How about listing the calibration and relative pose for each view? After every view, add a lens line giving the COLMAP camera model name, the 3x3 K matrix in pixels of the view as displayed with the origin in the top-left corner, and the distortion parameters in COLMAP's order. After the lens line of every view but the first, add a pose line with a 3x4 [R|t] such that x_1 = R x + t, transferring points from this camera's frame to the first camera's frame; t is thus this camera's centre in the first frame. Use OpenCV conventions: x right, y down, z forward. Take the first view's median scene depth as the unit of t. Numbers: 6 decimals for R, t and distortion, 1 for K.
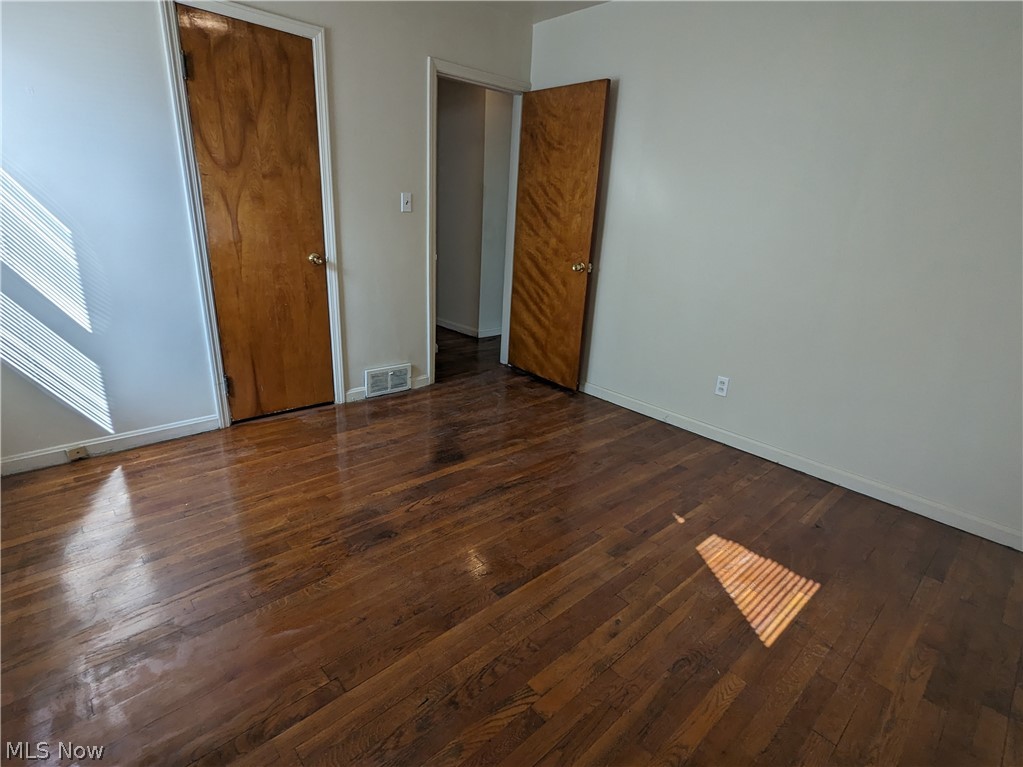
lens RADIAL K [[485.2, 0, 512.6], [0, 485.2, 379.7], [0, 0, 1]] dist [-0.001223, 0.001223]
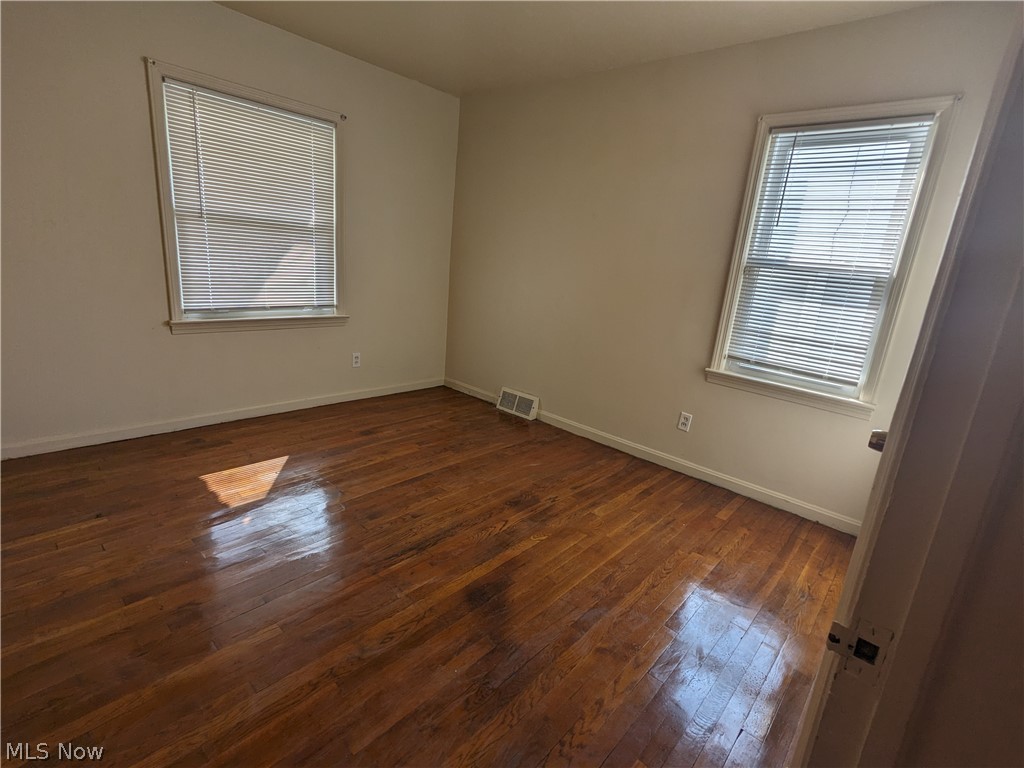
lens RADIAL K [[482.1, 0, 509.1], [0, 482.1, 378.8], [0, 0, 1]] dist [0.001071, -0.000878]
pose [[-0.986193, -0.118333, -0.115847, -0.051112], [-0.162599, 0.824518, 0.541970, -0.608307], [0.031385, 0.553324, -0.832375, 1.728722]]
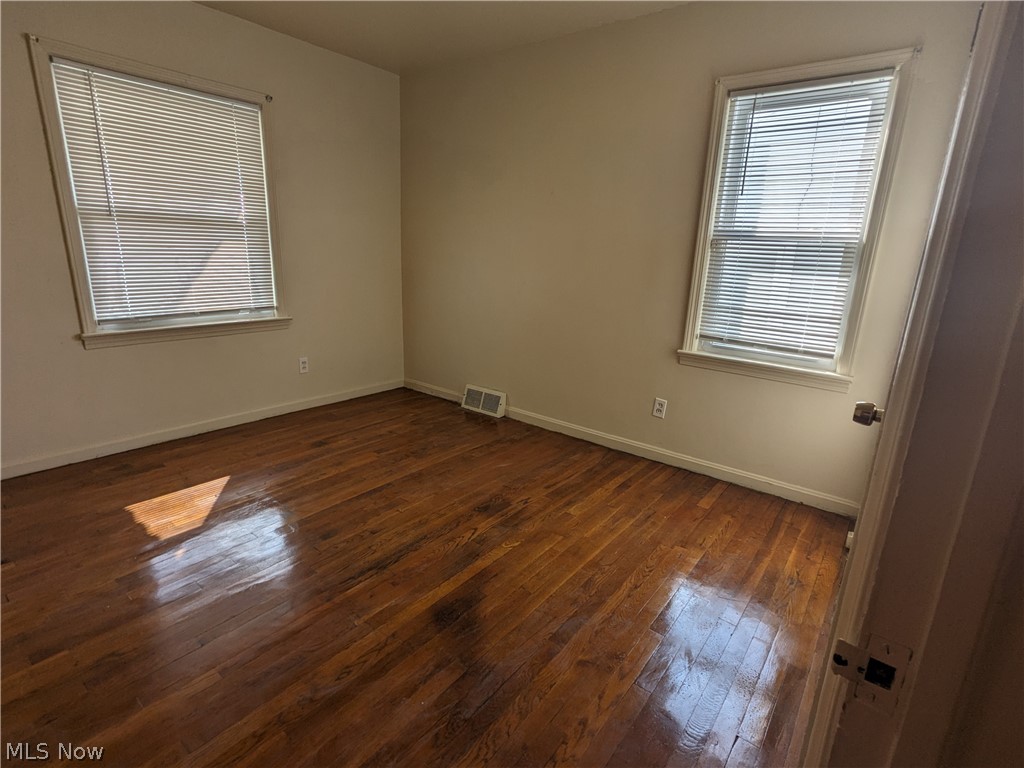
lens RADIAL K [[503.2, 0, 507.4], [0, 503.2, 379.9], [0, 0, 1]] dist [-0.002732, -0.001368]
pose [[-0.984078, -0.052451, -0.169824, -0.082407], [-0.137570, 0.829760, 0.540900, -0.581601], [0.112542, 0.555651, -0.823764, 1.694023]]
